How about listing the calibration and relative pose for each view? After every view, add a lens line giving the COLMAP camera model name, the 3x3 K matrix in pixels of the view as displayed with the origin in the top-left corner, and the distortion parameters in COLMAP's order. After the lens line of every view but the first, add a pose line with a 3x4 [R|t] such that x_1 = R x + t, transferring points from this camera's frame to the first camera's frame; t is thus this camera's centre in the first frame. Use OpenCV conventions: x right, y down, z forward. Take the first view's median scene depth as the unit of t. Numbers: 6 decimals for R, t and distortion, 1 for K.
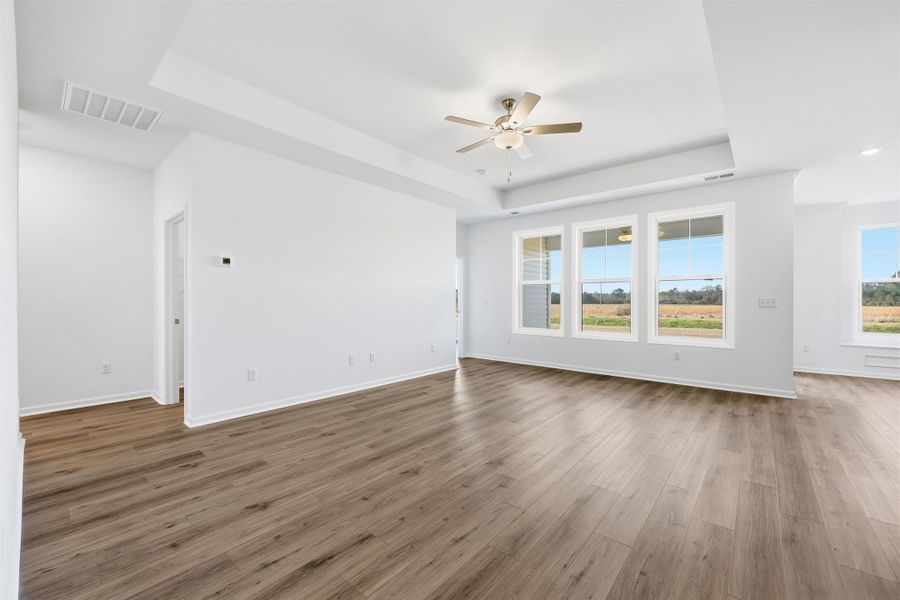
lens RADIAL K [[364.1, 0, 450.0], [0, 364.1, 300.0], [0, 0, 1]] dist [-0.000281, 0.000696]
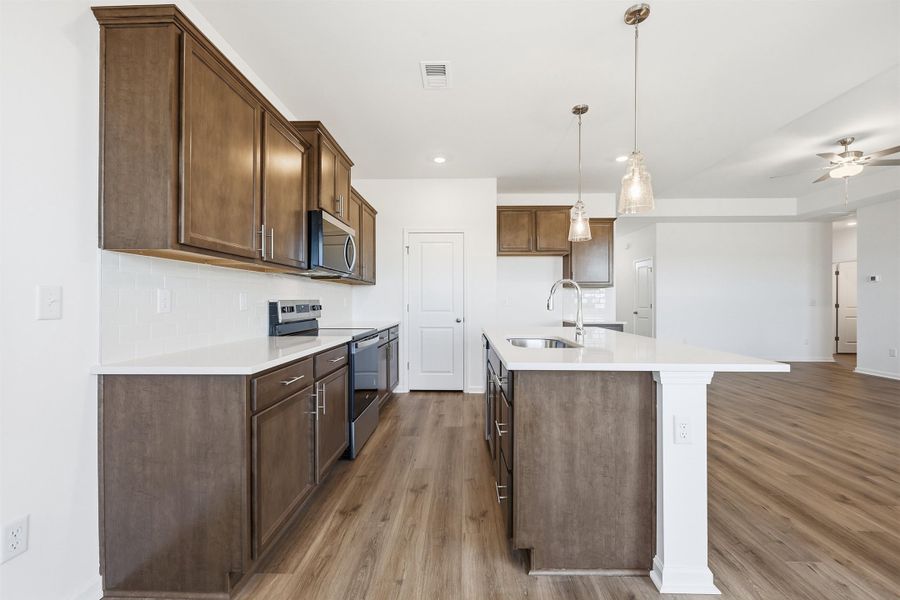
lens RADIAL K [[364.1, 0, 450.0], [0, 364.1, 300.0], [0, 0, 1]] dist [-0.000281, 0.000696]
pose [[-0.785247, -0.006595, -0.619147, 1.731899], [-0.000894, 0.999954, -0.009517, 0.007178], [0.619182, -0.006920, -0.785217, 1.008918]]
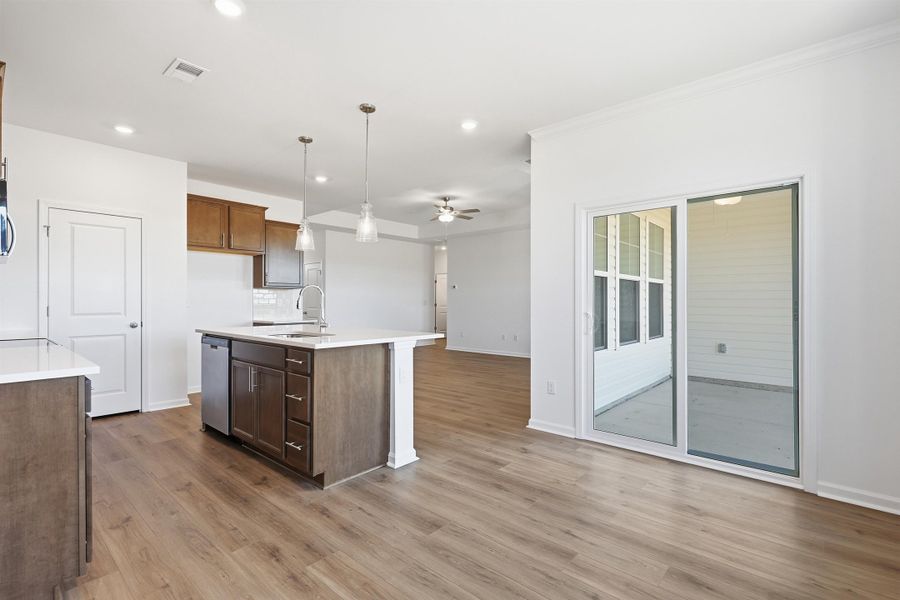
lens RADIAL K [[421.1, 0, 460.4], [0, 421.1, 301.8], [0, 0, 1]] dist [-0.000511, -0.000162]
pose [[-0.009172, -0.004559, -0.999948, 2.082477], [0.004158, 0.999981, -0.004597, 0.008757], [0.999949, -0.004200, -0.009153, 0.972580]]
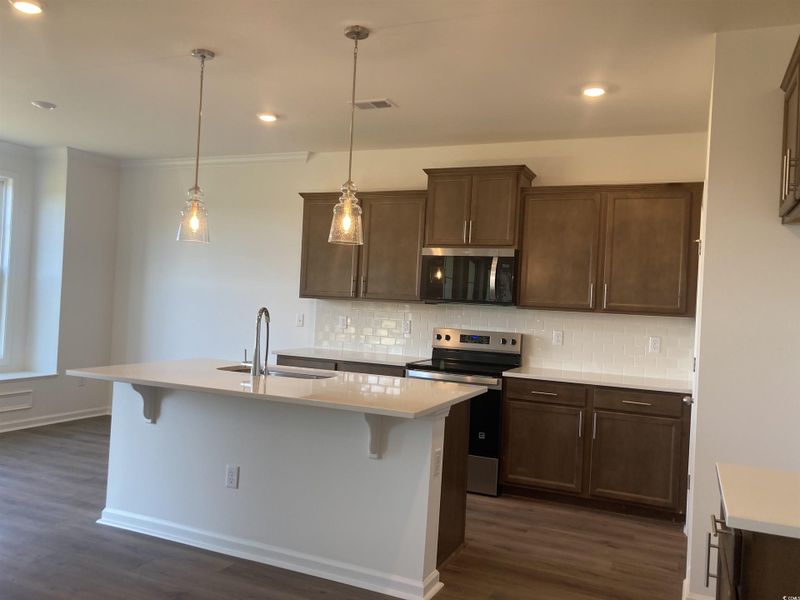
lens RADIAL K [[658.7, 0, 391.5], [0, 658.7, 290.8], [0, 0, 1]] dist [0.001900, 0.000303]
pose [[-0.276549, -0.001871, 0.960998, 0.195662], [-0.050665, 0.998636, -0.012635, -0.057064], [-0.959663, -0.052184, -0.276266, 0.749875]]
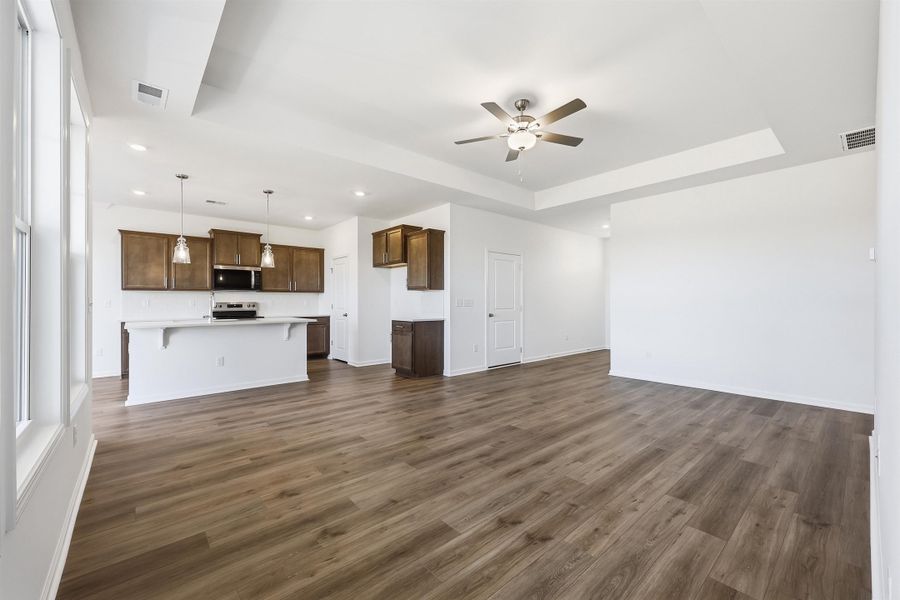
lens RADIAL K [[358.8, 0, 456.3], [0, 358.8, 300.6], [0, 0, 1]] dist [-0.001951, -0.000153]
pose [[-0.990865, 0.001980, 0.134845, 0.183730], [0.001567, 0.999994, -0.003172, 0.000433], [-0.134851, -0.002932, -0.990862, 1.785847]]
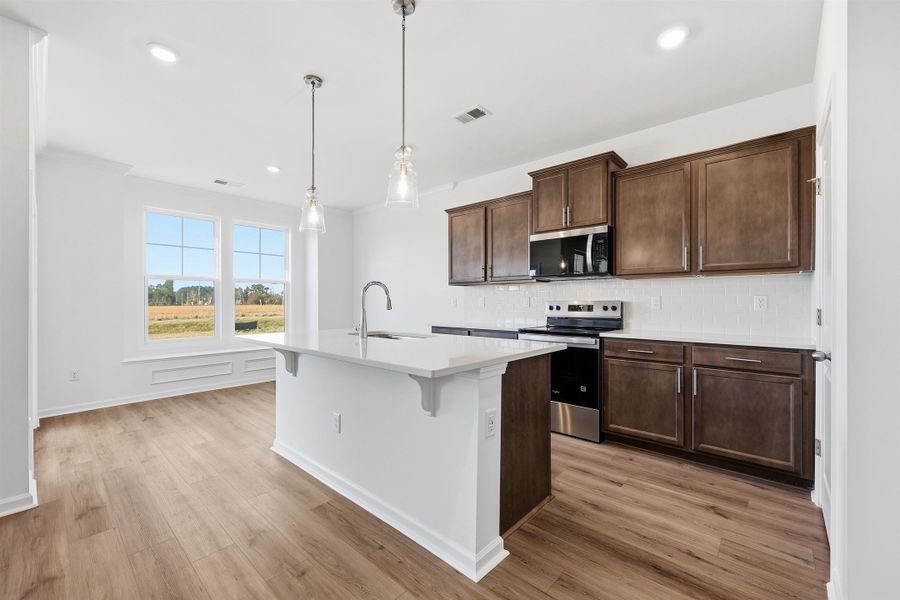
lens RADIAL K [[366.2, 0, 450.0], [0, 366.2, 300.0], [0, 0, 1]] dist [-0.000246, 0.000177]
pose [[0.028455, 0.002404, 0.999592, 0.541777], [0.000105, 0.999997, -0.002408, 0.001438], [-0.999595, 0.000174, 0.028455, 0.494165]]
